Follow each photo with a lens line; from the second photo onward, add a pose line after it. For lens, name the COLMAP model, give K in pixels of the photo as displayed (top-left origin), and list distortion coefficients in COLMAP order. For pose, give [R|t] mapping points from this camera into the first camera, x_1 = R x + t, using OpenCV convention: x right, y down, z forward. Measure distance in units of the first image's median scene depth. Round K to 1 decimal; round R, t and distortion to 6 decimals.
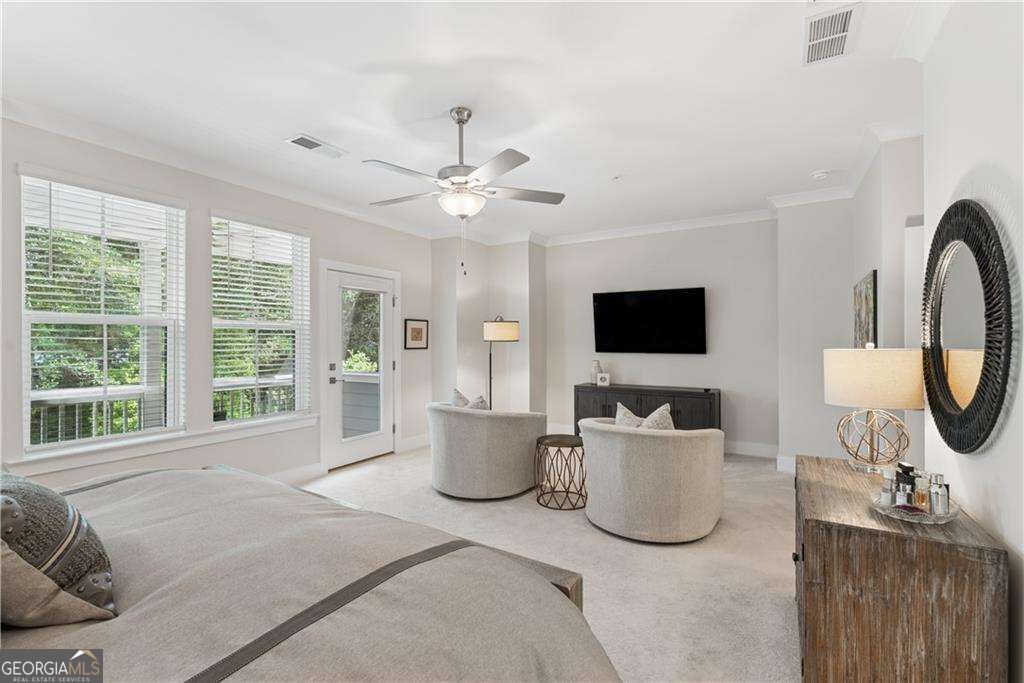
lens RADIAL K [[466.2, 0, 511.9], [0, 466.2, 341.2], [0, 0, 1]] dist [-0.002452, -0.000723]
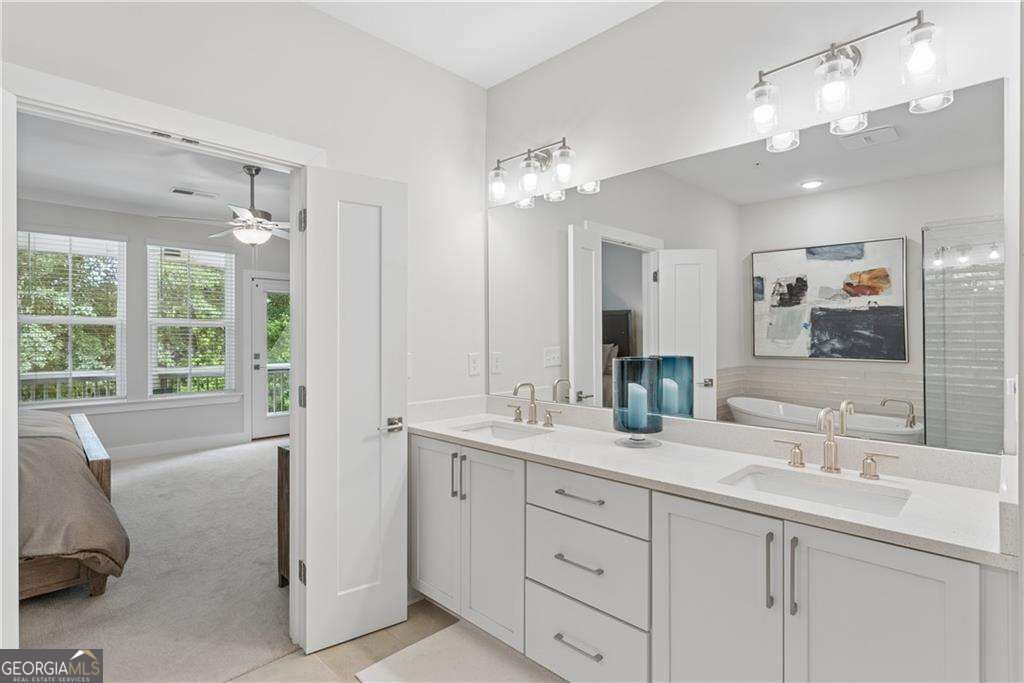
lens RADIAL K [[511.4, 0, 509.4], [0, 511.4, 336.7], [0, 0, 1]] dist [-0.002980, -0.000523]
pose [[0.969166, 0.006723, -0.246316, 0.644092], [-0.007101, 0.999975, -0.000648, -0.001643], [0.246305, 0.002377, 0.969189, -0.172147]]
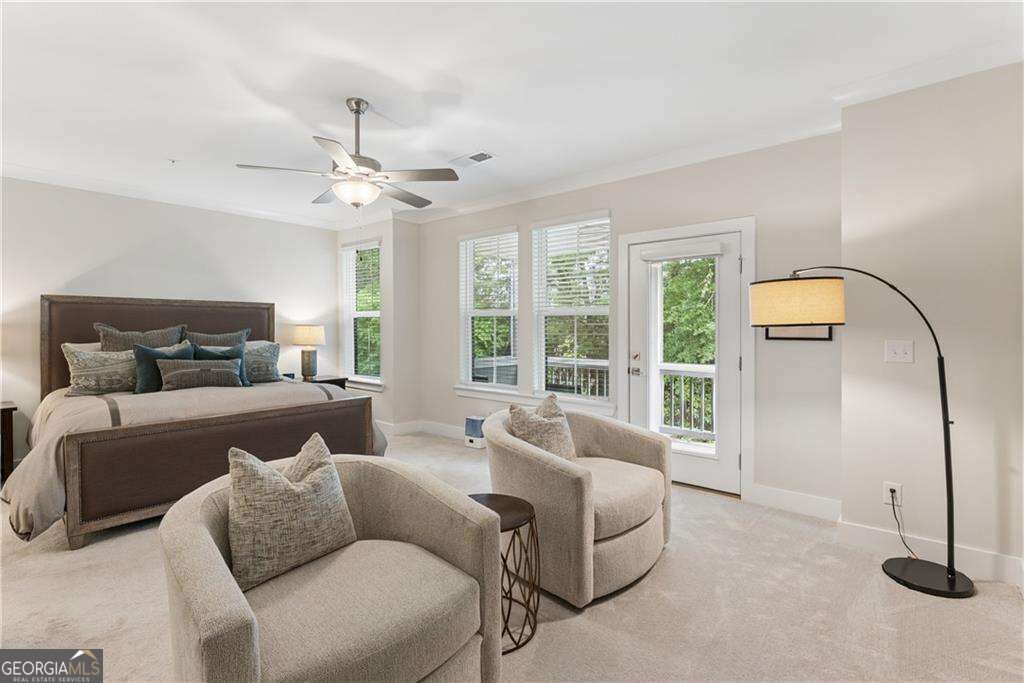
lens RADIAL K [[466.2, 0, 504.2], [0, 466.2, 332.7], [0, 0, 1]] dist [-0.002452, -0.000723]
pose [[-0.183025, 0.017043, -0.982961, 0.541324], [0.005916, 0.999851, 0.016234, -0.004215], [0.983091, -0.002844, -0.183098, 0.971875]]
